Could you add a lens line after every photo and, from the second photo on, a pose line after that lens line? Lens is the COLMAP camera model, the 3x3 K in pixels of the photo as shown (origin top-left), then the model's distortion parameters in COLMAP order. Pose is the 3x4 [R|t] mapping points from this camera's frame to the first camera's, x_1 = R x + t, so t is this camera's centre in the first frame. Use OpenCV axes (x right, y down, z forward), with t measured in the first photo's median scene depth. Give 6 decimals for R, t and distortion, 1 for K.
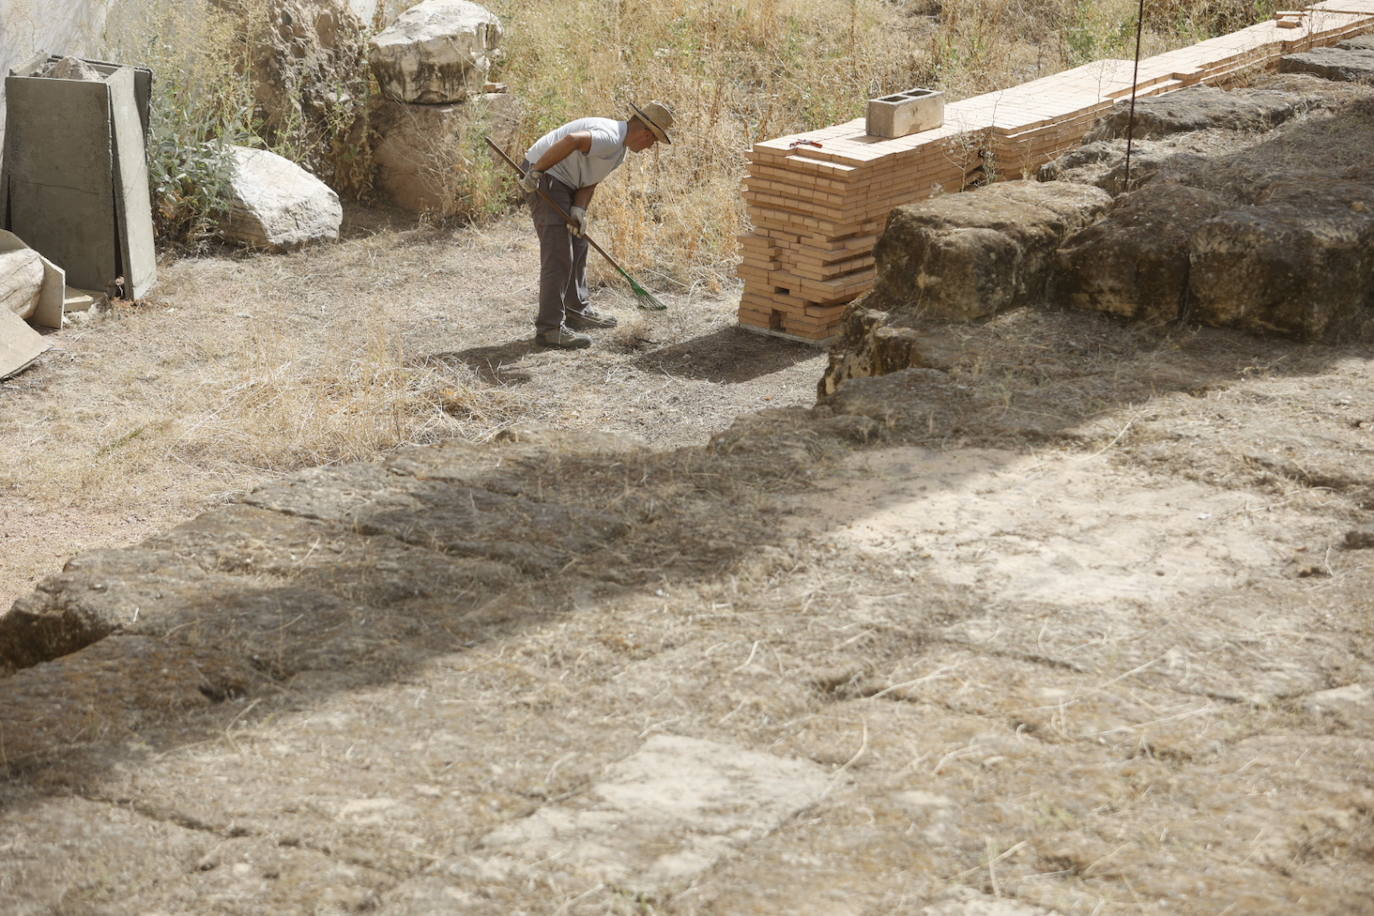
lens RADIAL K [[4015.6, 0, 684.0], [0, 4015.6, 457.3], [0, 0, 1]] dist [-0.033435, 0.479621]
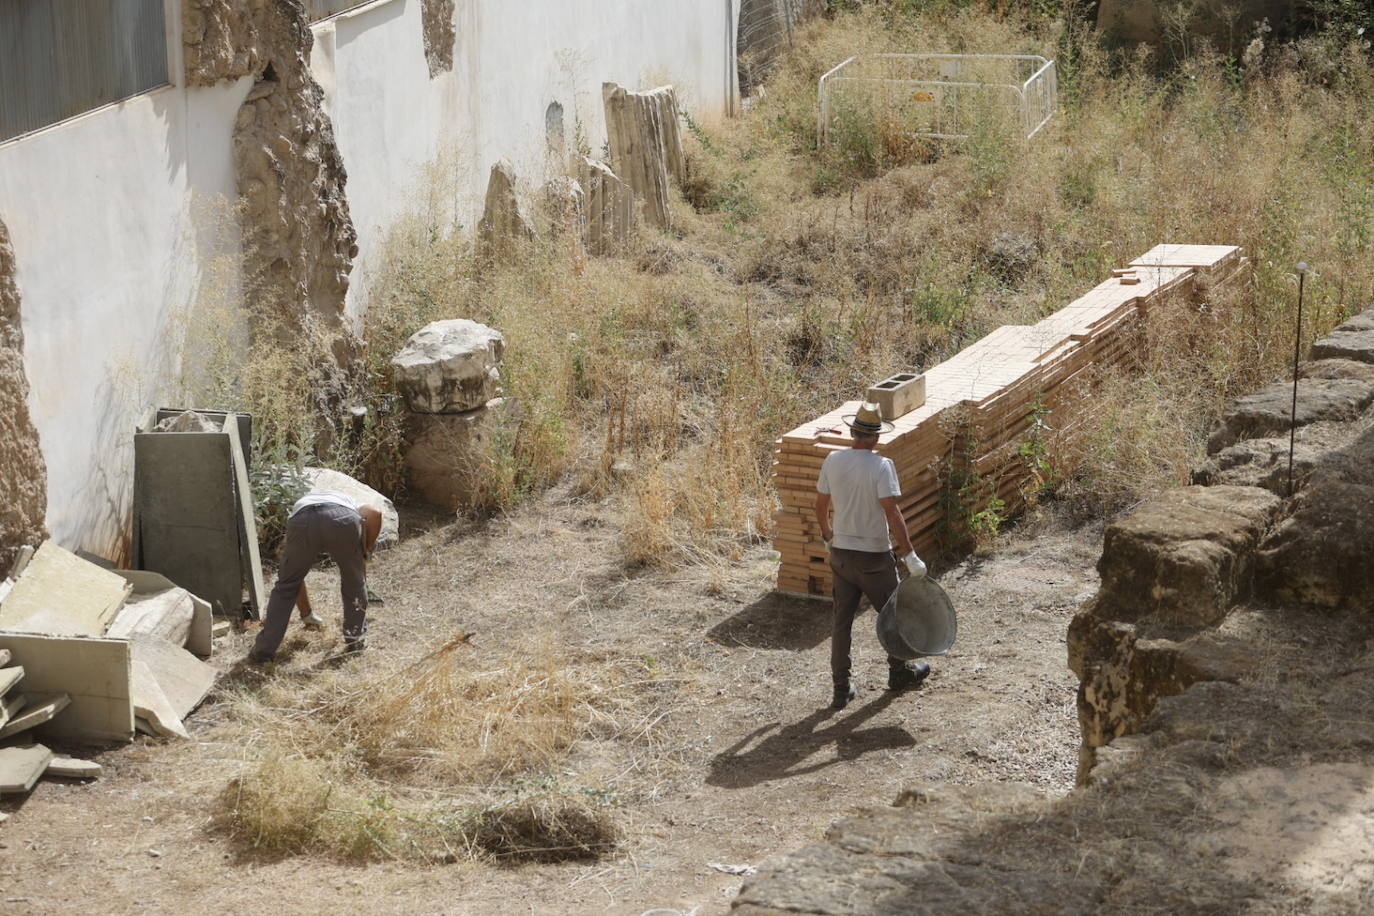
lens RADIAL K [[3153.9, 0, 690.8], [0, 3153.9, 456.3], [0, 0, 1]] dist [-0.016503, -0.208292]
pose [[0.986550, -0.084522, 0.139913, -0.140531], [0.088976, 0.995698, -0.025878, -0.052370], [-0.137123, 0.037979, 0.989826, 0.105526]]
